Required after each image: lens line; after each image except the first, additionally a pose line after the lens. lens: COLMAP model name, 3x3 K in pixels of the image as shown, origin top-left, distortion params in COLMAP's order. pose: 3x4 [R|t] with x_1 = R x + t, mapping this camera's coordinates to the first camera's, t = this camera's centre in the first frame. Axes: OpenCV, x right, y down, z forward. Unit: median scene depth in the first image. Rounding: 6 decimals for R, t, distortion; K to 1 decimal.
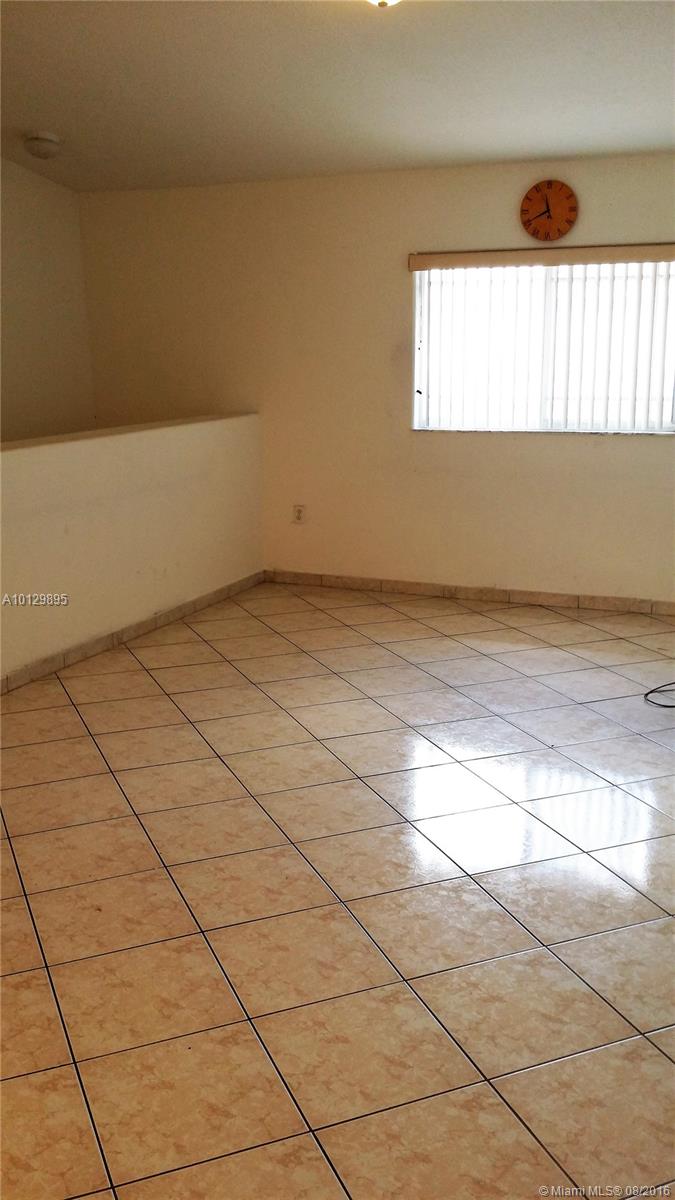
lens RADIAL K [[1141.5, 0, 337.5], [0, 1141.5, 600.0], [0, 0, 1]] dist [0.184695, -0.402780]
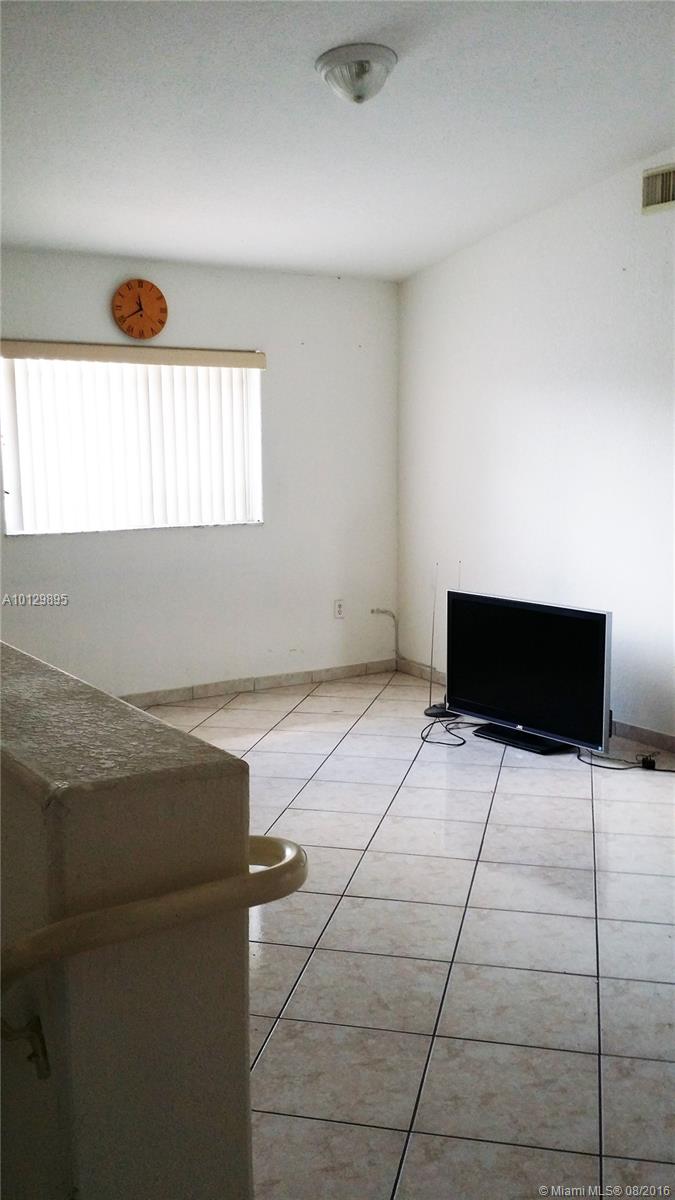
lens RADIAL K [[1141.5, 0, 337.5], [0, 1141.5, 600.0], [0, 0, 1]] dist [0.184695, -0.402780]
pose [[0.564486, -0.114074, 0.817522, -0.557144], [0.193287, 0.981136, 0.003443, -0.060621], [-0.802493, 0.156073, 0.575887, 0.329180]]
